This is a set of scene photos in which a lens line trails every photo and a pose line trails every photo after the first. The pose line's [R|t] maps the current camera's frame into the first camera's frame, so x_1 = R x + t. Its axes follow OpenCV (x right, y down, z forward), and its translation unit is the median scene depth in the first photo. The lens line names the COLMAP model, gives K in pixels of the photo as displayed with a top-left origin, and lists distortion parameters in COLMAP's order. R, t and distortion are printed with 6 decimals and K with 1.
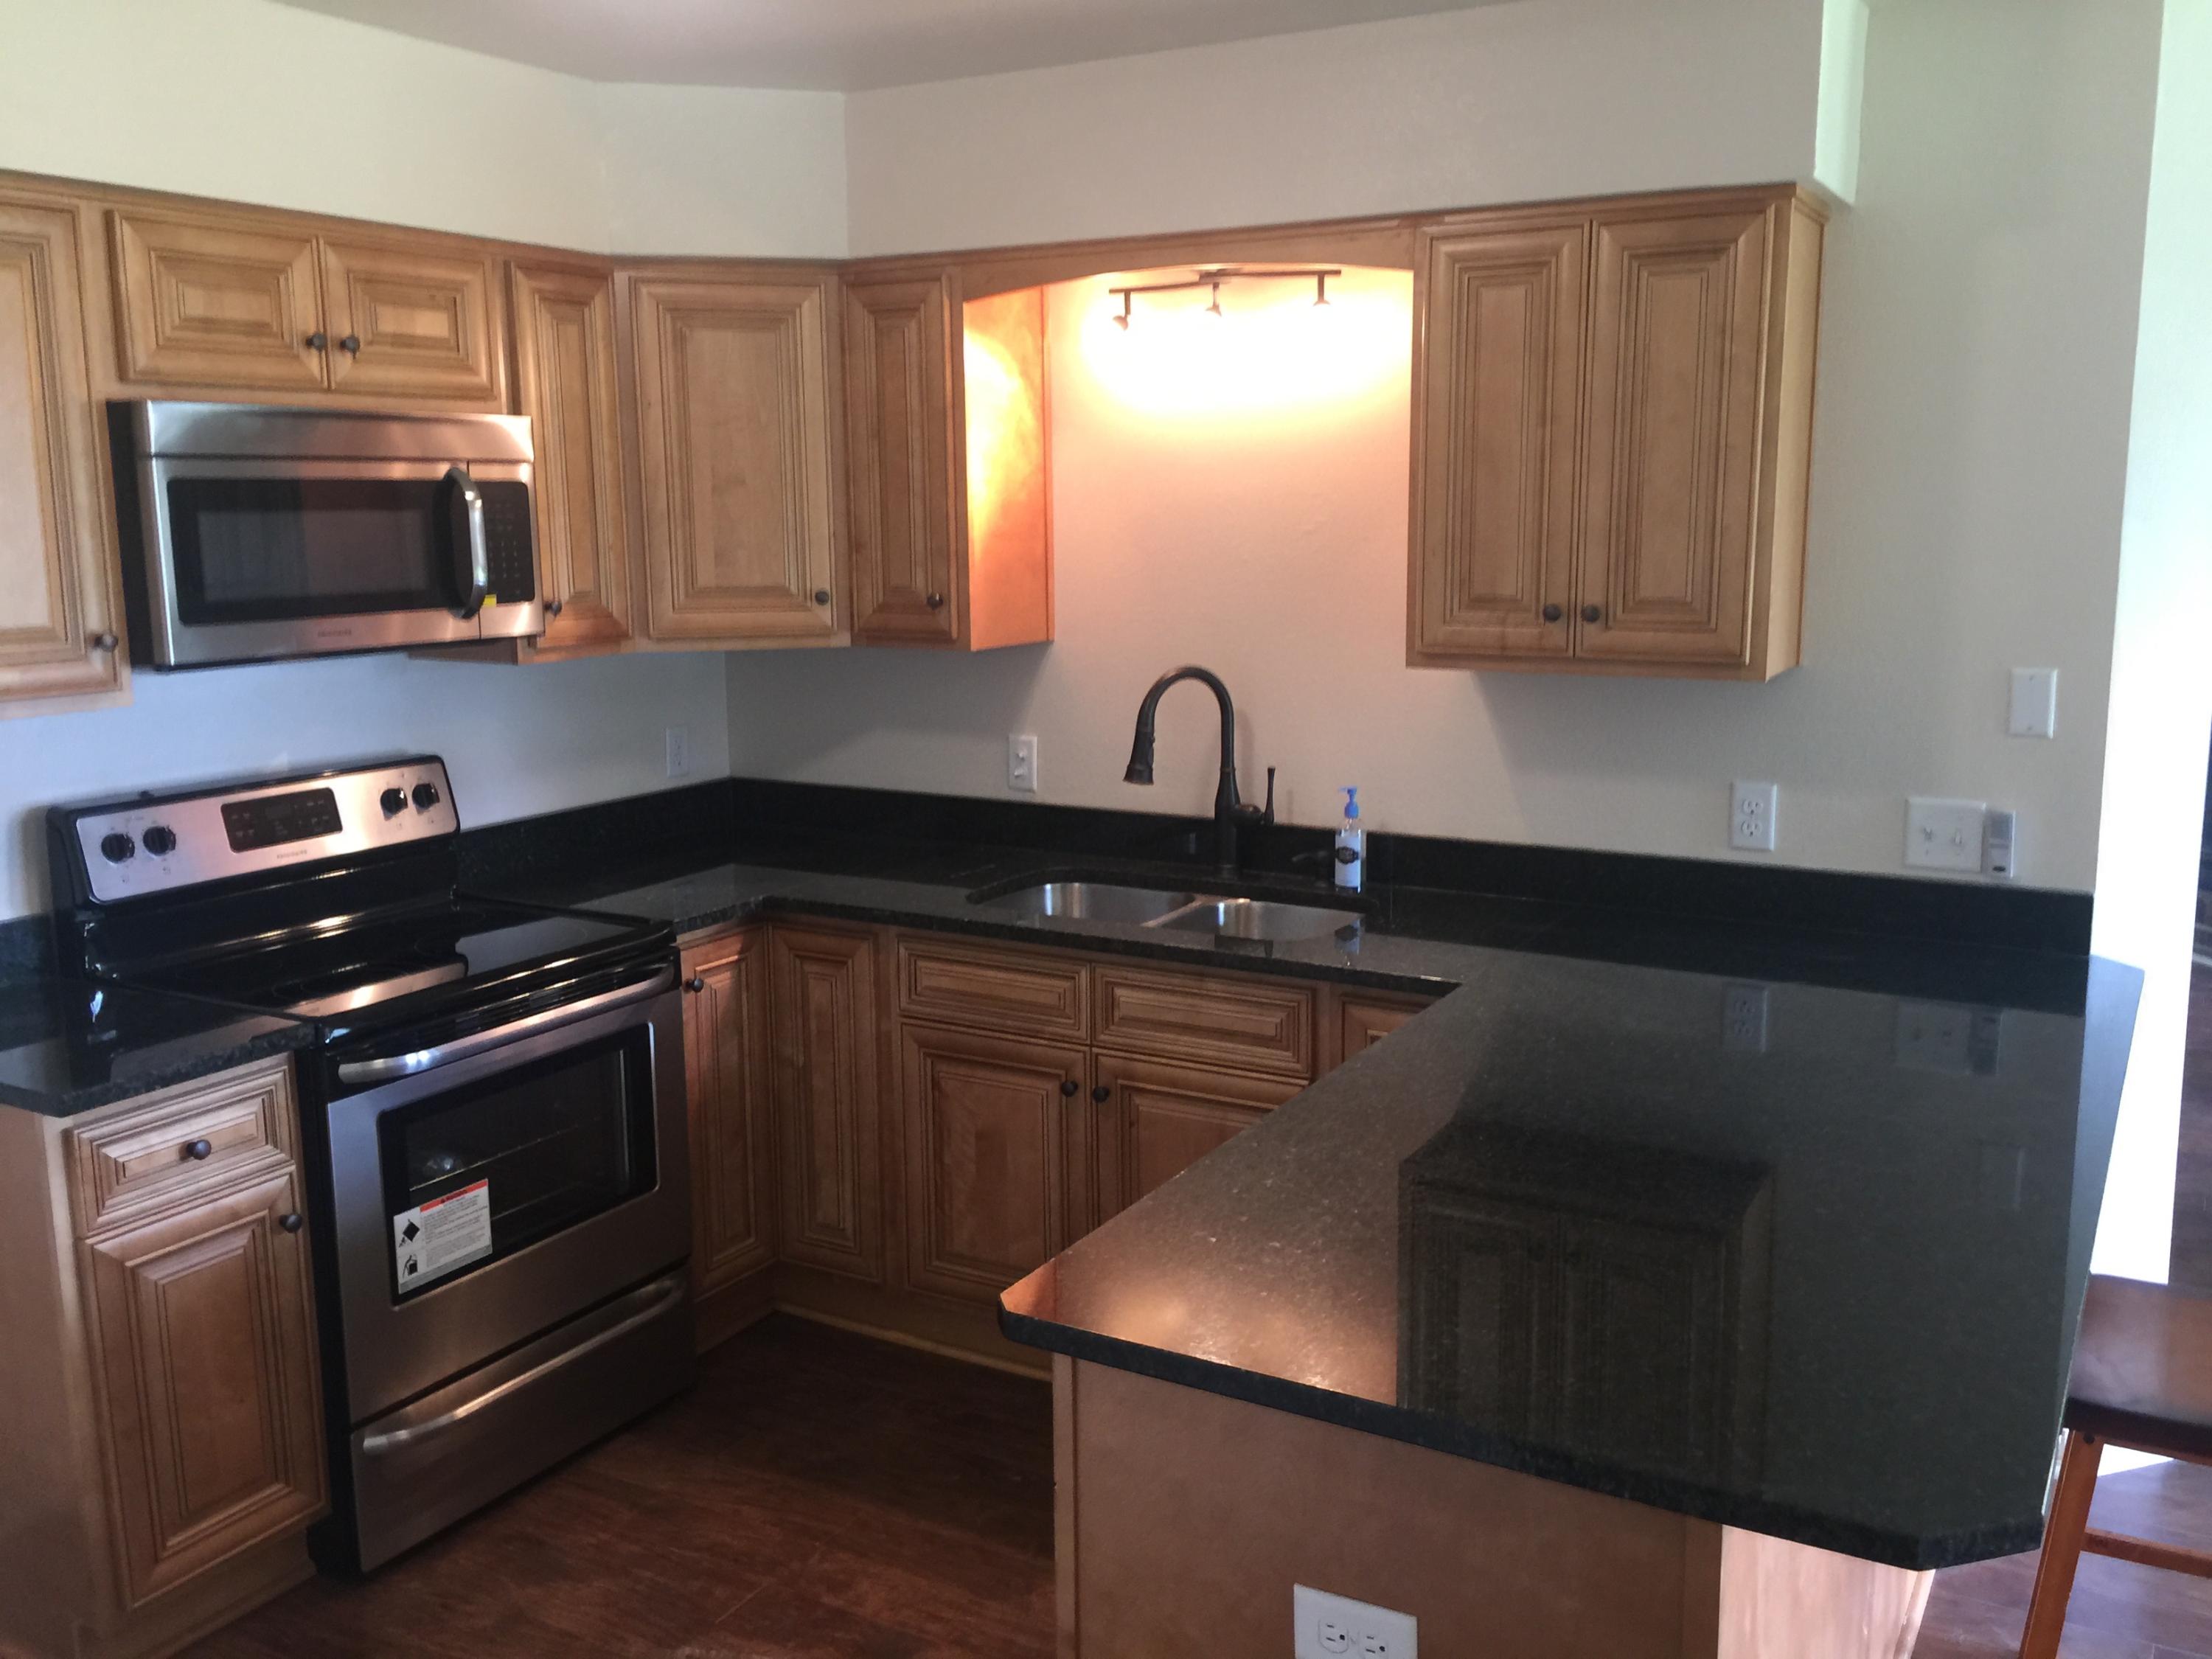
lens RADIAL K [[1914.9, 0, 1097.9], [0, 1914.9, 806.6], [0, 0, 1]] dist [0.081044, -0.118837]
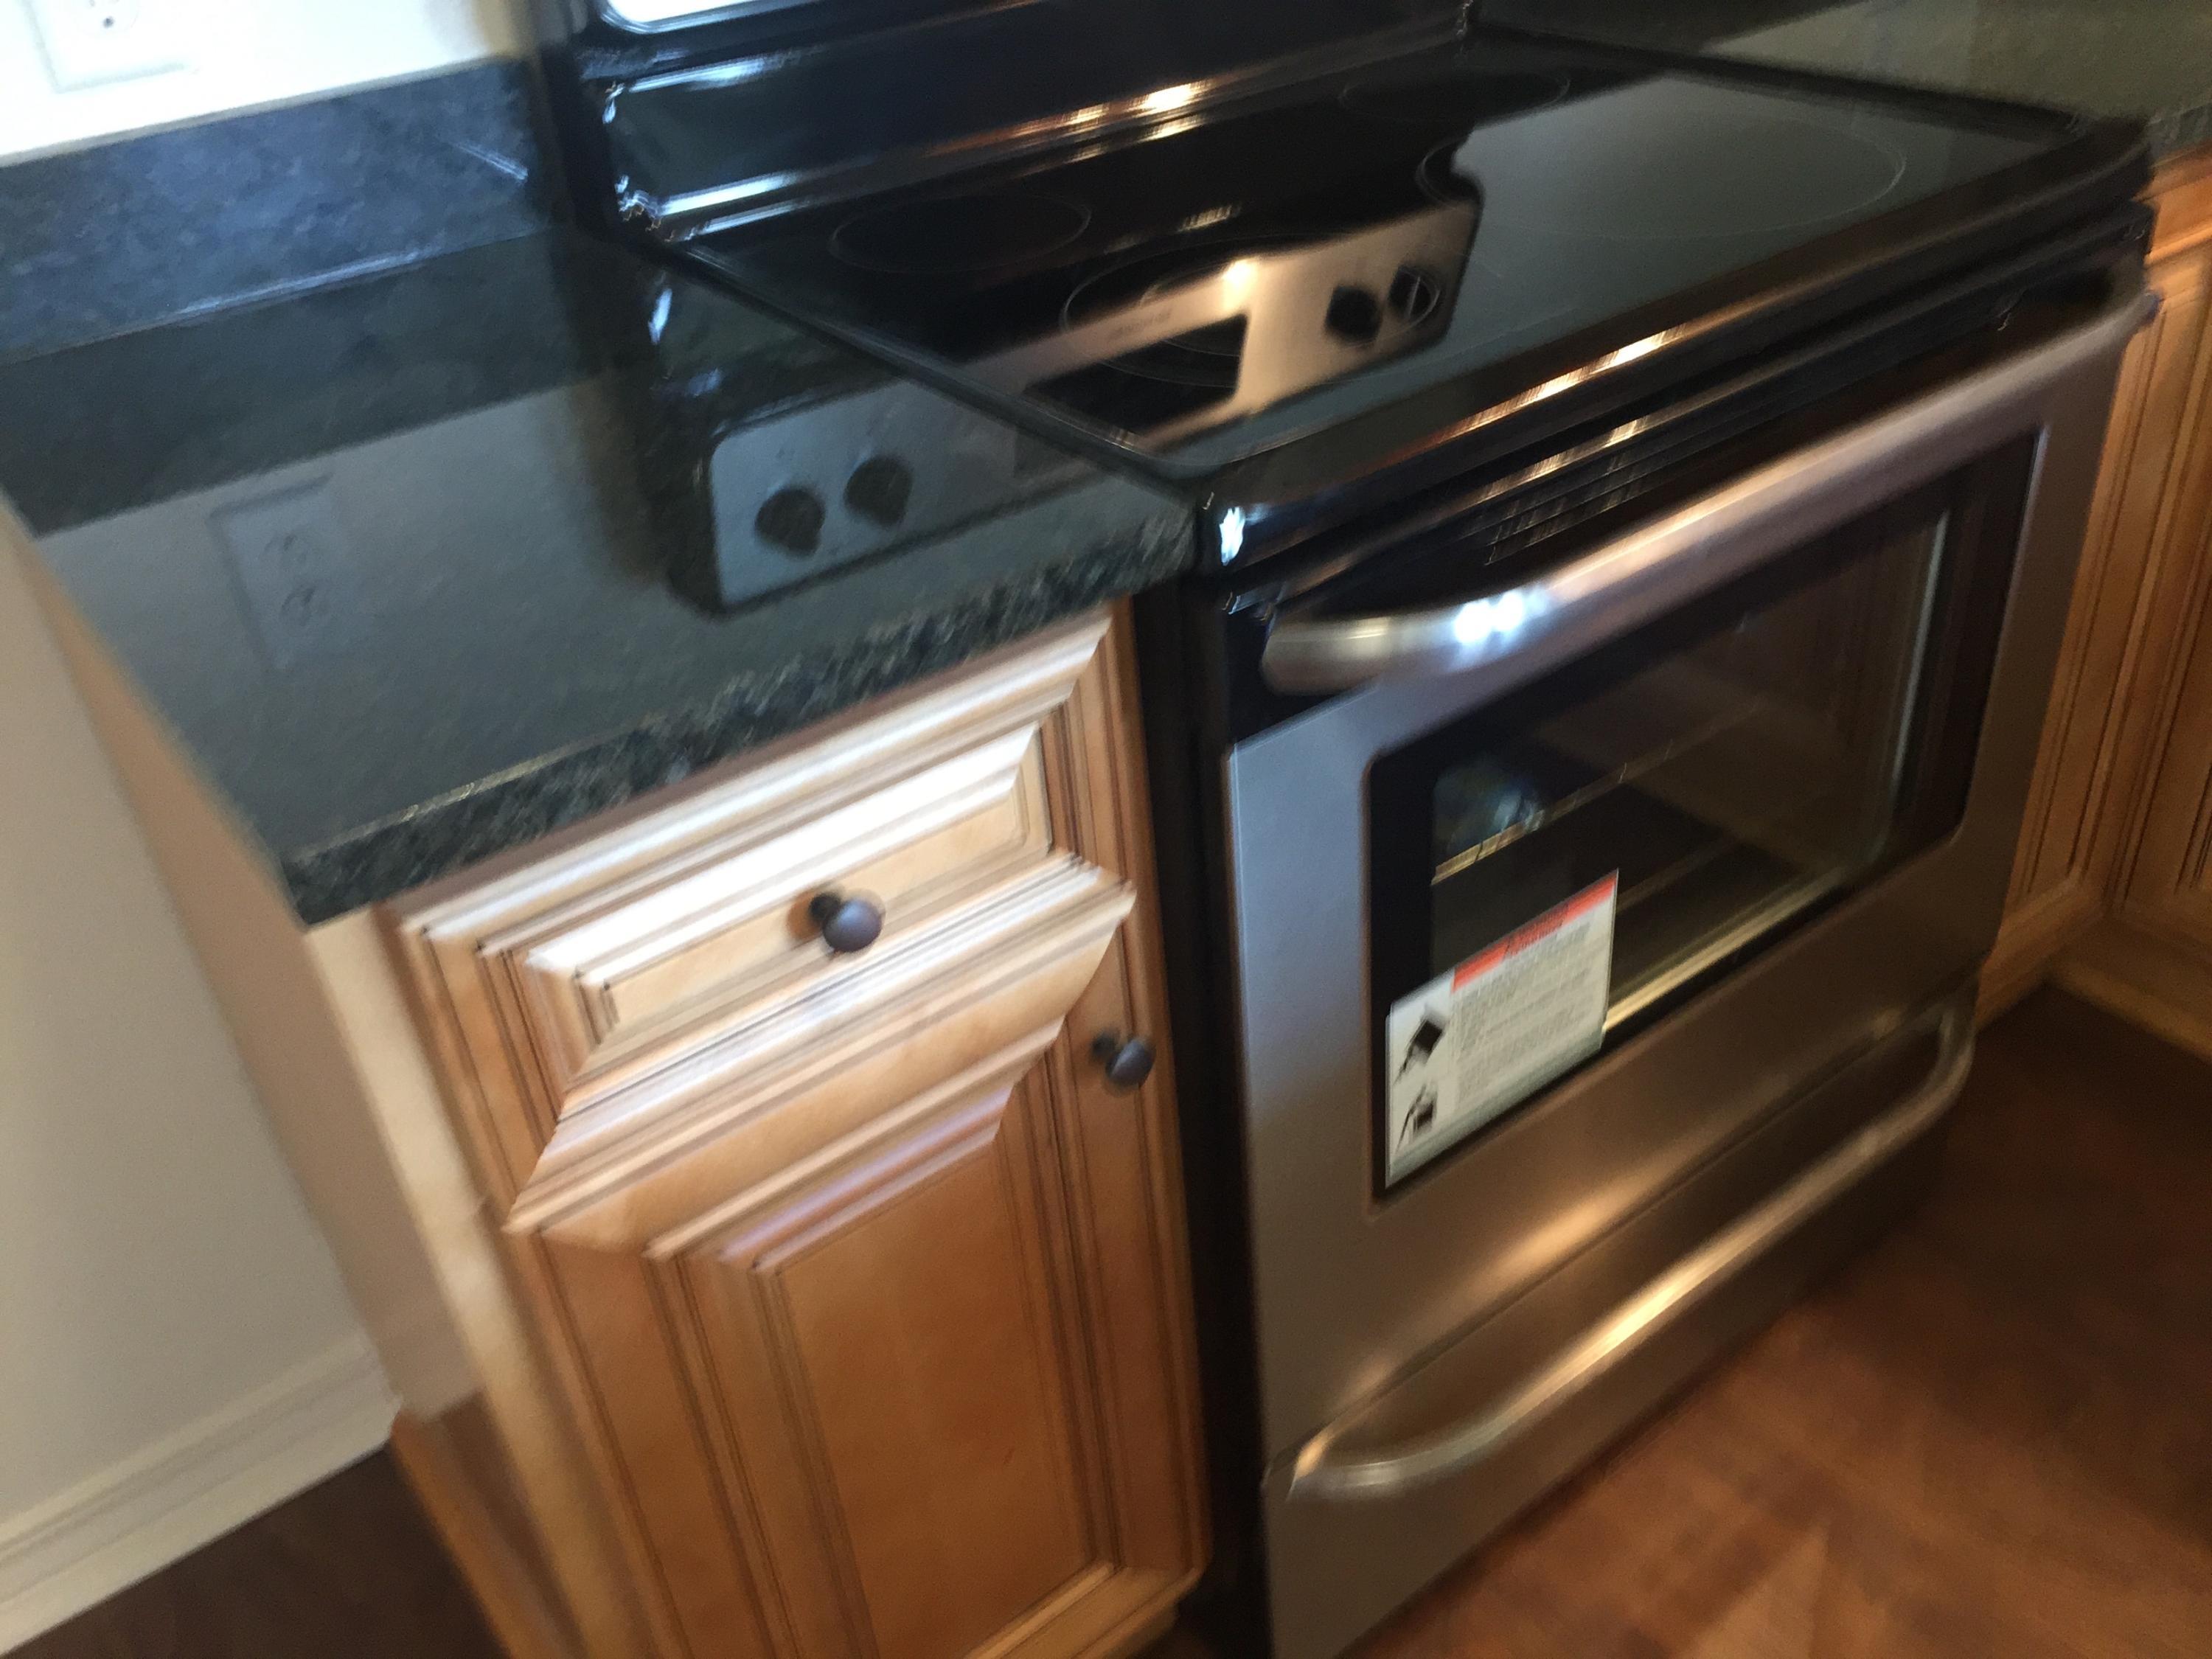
lens RADIAL K [[1914.9, 0, 1122.4], [0, 1914.9, 832.4], [0, 0, 1]] dist [0.081044, -0.118837]
pose [[0.923547, 0.163276, -0.346989, -0.269369], [0.001882, 0.902891, 0.429866, 0.029307], [0.383480, -0.397655, 0.833555, 0.646906]]
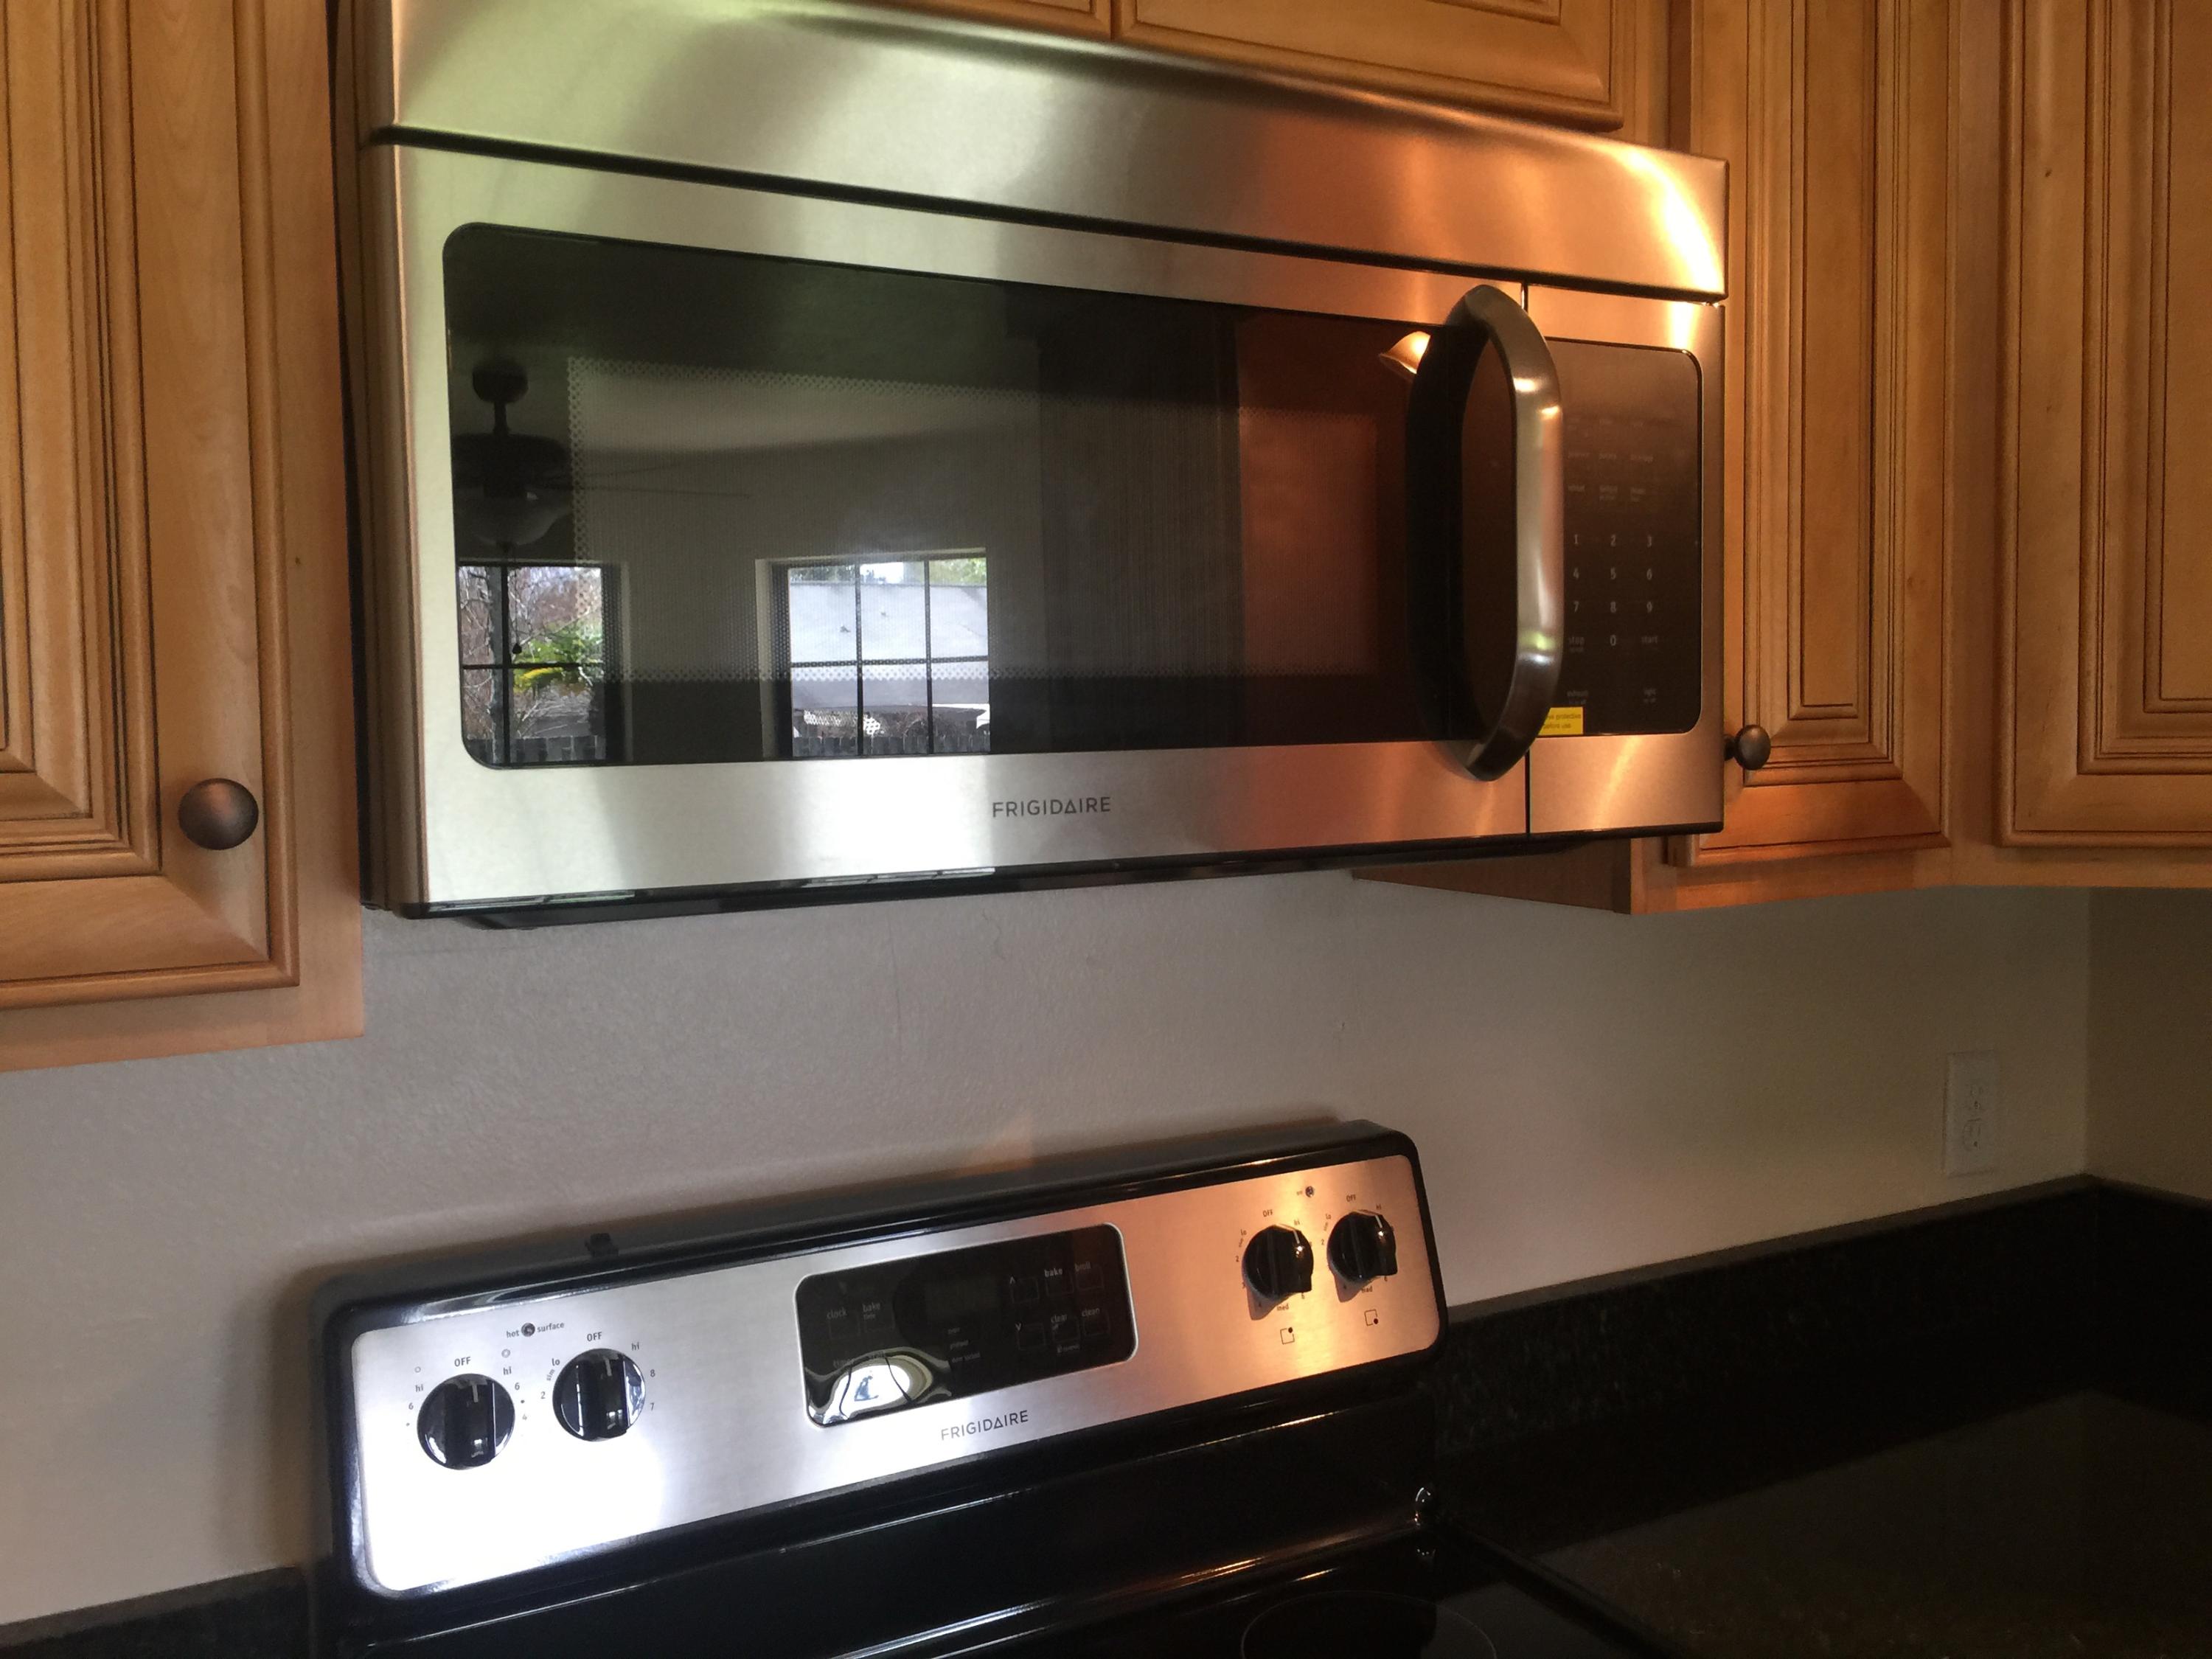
lens RADIAL K [[1914.9, 0, 1105.2], [0, 1914.9, 818.9], [0, 0, 1]] dist [0.081044, -0.118837]
pose [[0.863311, 0.025724, -0.504017, -0.233596], [-0.073361, 0.994489, -0.074902, -0.064737], [0.499312, 0.101639, 0.860440, 0.733315]]
